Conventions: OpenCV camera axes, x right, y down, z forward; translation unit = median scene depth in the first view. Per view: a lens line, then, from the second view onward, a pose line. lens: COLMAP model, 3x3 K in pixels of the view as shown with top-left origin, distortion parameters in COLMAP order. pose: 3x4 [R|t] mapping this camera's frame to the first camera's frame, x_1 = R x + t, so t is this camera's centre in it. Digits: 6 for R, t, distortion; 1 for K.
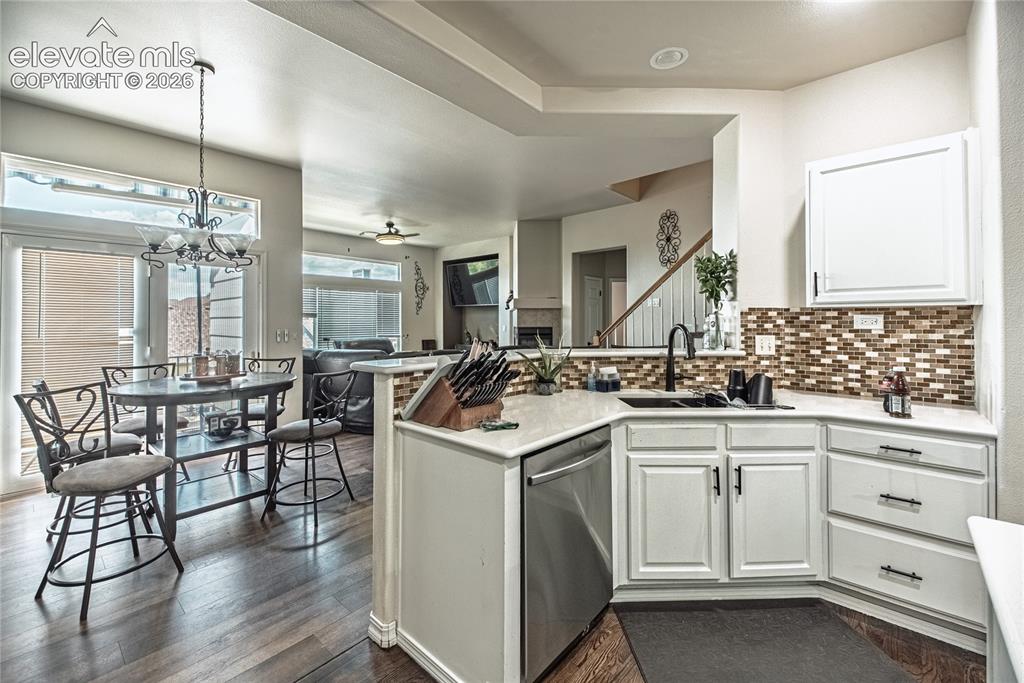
lens RADIAL K [[428.5, 0, 512.0], [0, 428.5, 311.8], [0, 0, 1]] dist [0.002364, -0.004118]
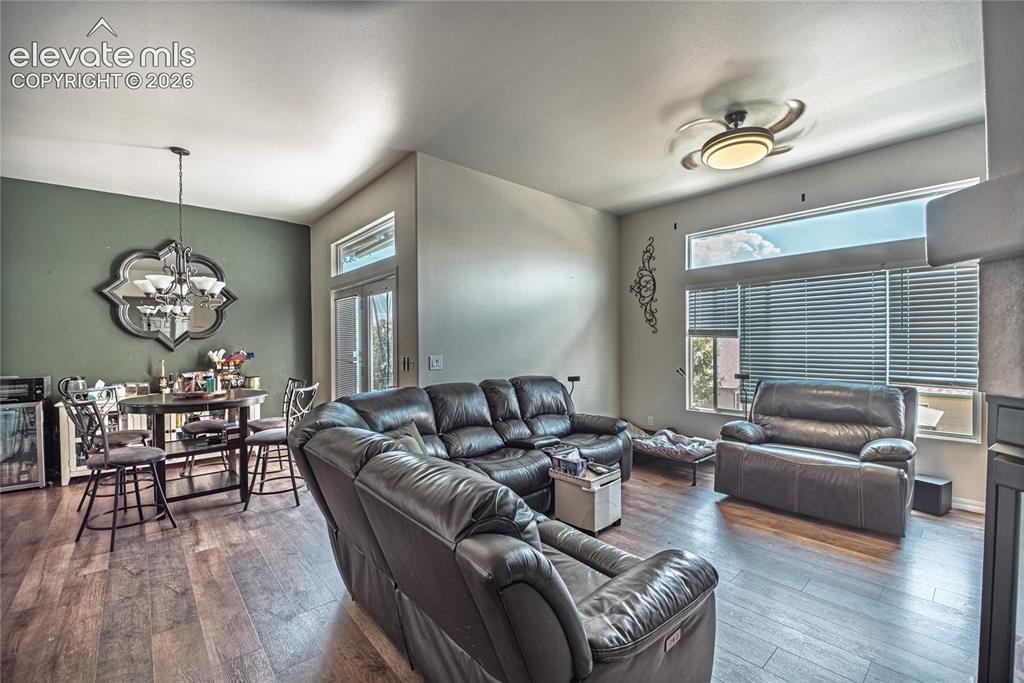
lens RADIAL K [[425.3, 0, 520.2], [0, 425.3, 349.2], [0, 0, 1]] dist [-0.008336, -0.007357]
pose [[-0.115351, 0.019555, -0.993132, 0.273426], [0.030103, 0.999416, 0.016182, 0.022053], [0.992869, -0.028030, -0.115873, 1.418697]]
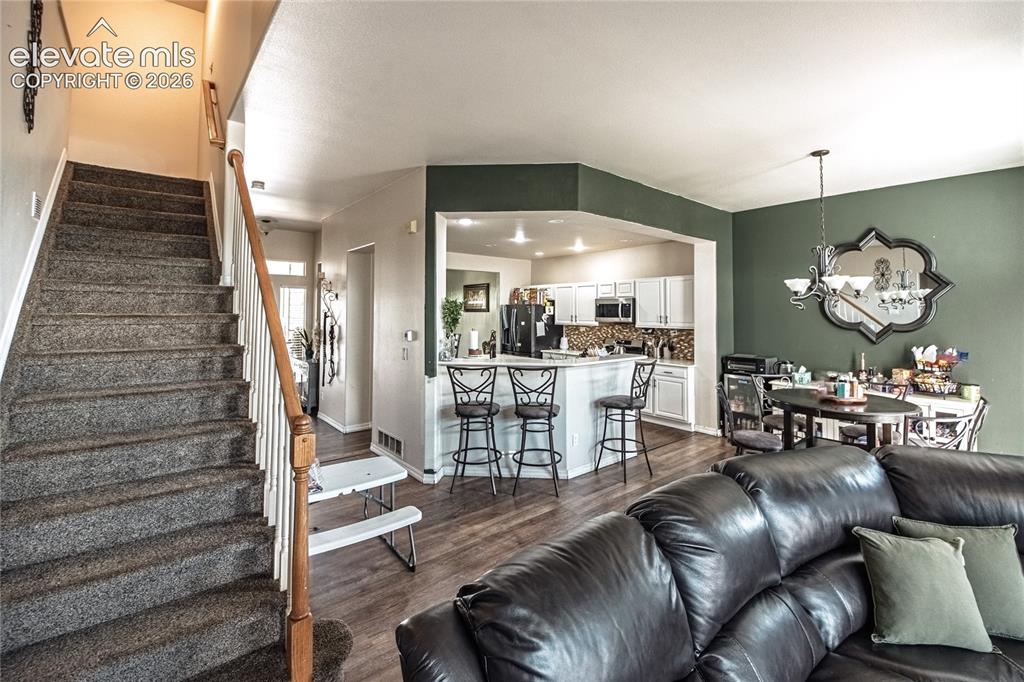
lens RADIAL K [[443.4, 0, 518.7], [0, 443.4, 297.1], [0, 0, 1]] dist [-0.012268, -0.002004]
pose [[-0.988840, 0.002013, 0.148969, -0.010686], [-0.006254, 0.998466, -0.055008, -0.033808], [-0.148851, -0.055326, -0.987311, 1.610287]]
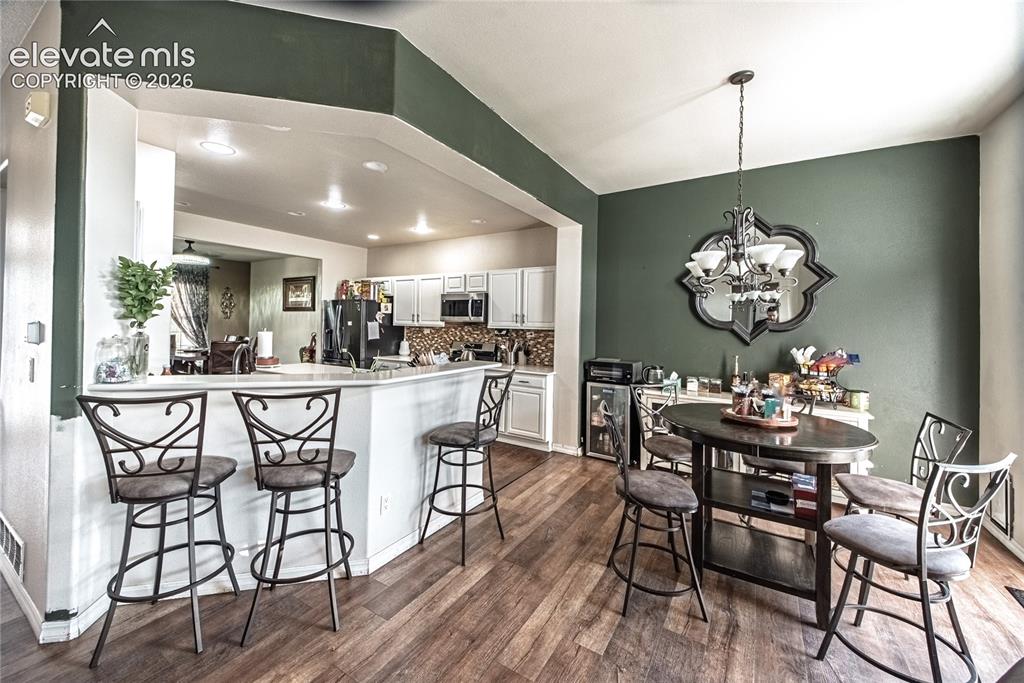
lens RADIAL K [[401.7, 0, 511.4], [0, 401.7, 316.0], [0, 0, 1]] dist [0.026540, -0.005012]
pose [[-0.986638, -0.018140, -0.161912, -0.063649], [-0.012332, 0.999246, -0.036804, -0.008154], [0.162458, -0.034315, -0.986119, 1.179481]]
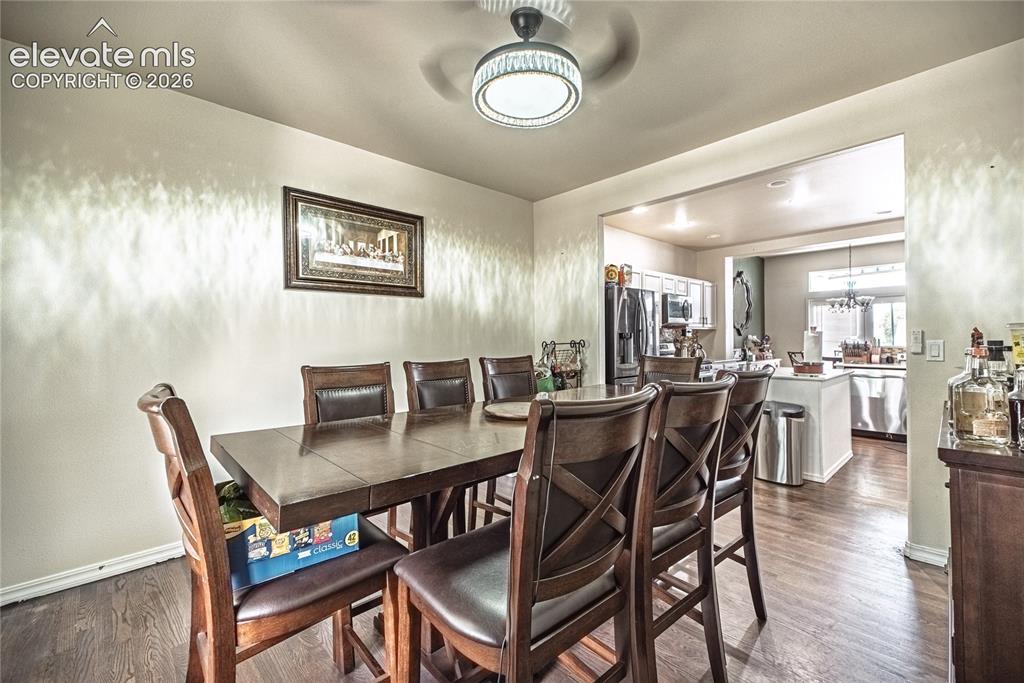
lens RADIAL K [[428.5, 0, 490.6], [0, 428.5, 338.0], [0, 0, 1]] dist [0.002364, -0.004118]
pose [[-0.131400, 0.002282, -0.991327, 1.286558], [0.029027, 0.999577, -0.001547, -0.002190], [0.990904, -0.028979, -0.131411, -0.472255]]
